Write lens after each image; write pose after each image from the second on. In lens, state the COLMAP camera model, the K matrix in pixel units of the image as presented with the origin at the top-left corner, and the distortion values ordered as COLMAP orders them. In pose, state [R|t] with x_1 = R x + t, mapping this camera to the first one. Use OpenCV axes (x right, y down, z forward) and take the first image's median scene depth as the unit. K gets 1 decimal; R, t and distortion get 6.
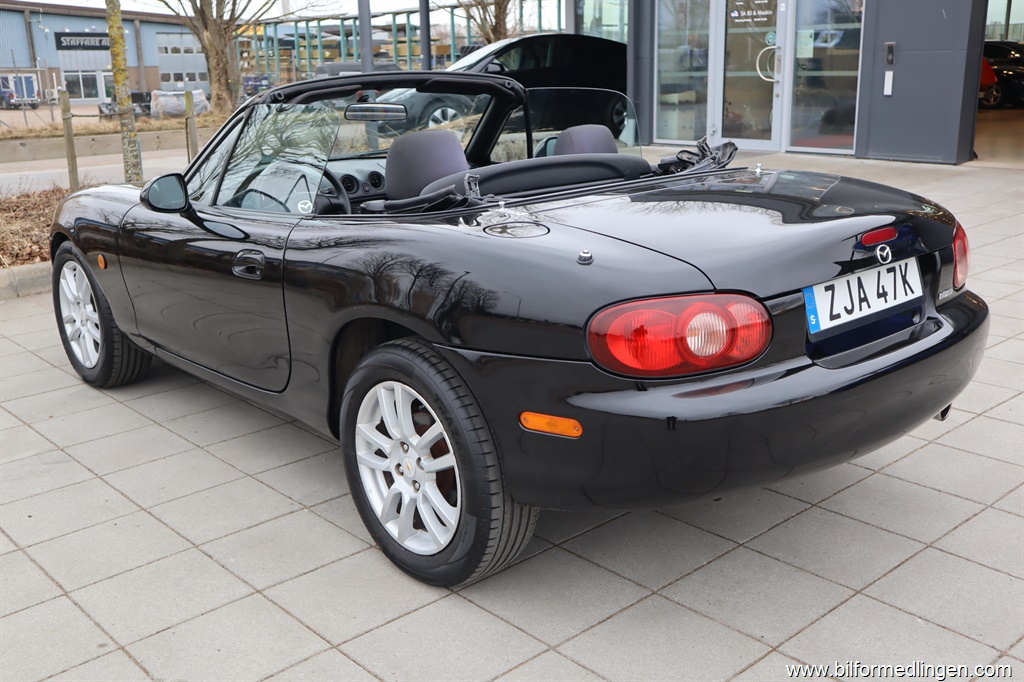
lens RADIAL K [[1053.5, 0, 508.8], [0, 1053.5, 341.5], [0, 0, 1]] dist [0.001539, 0.000000]
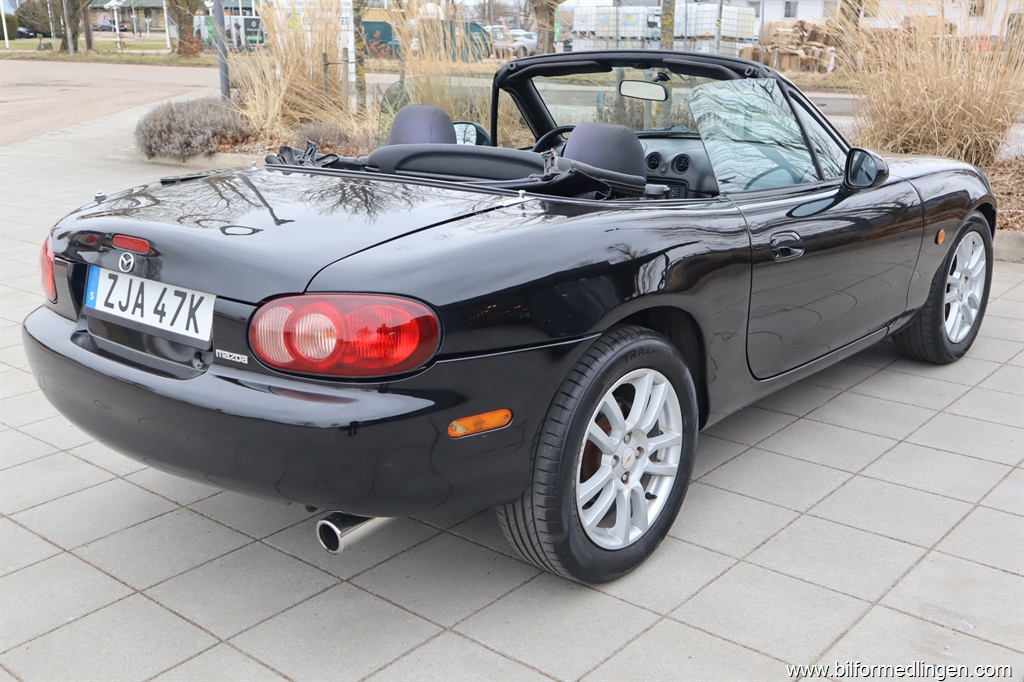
lens RADIAL K [[1053.5, 0, 512.4], [0, 1053.5, 342.0], [0, 0, 1]] dist [0.001539, 0.000000]
pose [[0.132376, 0.299955, -0.944724, 1.144614], [-0.251424, 0.932101, 0.260718, -0.304056], [0.958782, 0.203013, 0.198803, 1.000920]]
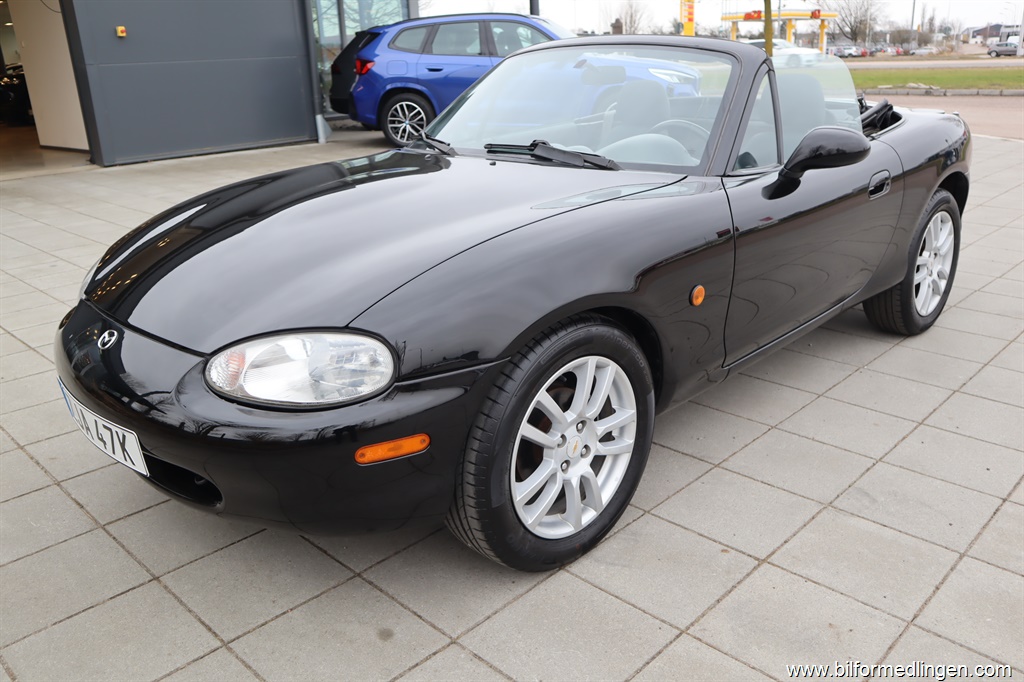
lens RADIAL K [[843.9, 0, 509.3], [0, 843.9, 339.7], [0, 0, 1]] dist [-0.071396, 0.061882]
pose [[-0.066725, -0.302634, 0.950768, -1.252275], [0.298989, 0.903039, 0.308425, -0.353866], [-0.951921, 0.304848, 0.030229, 1.529724]]
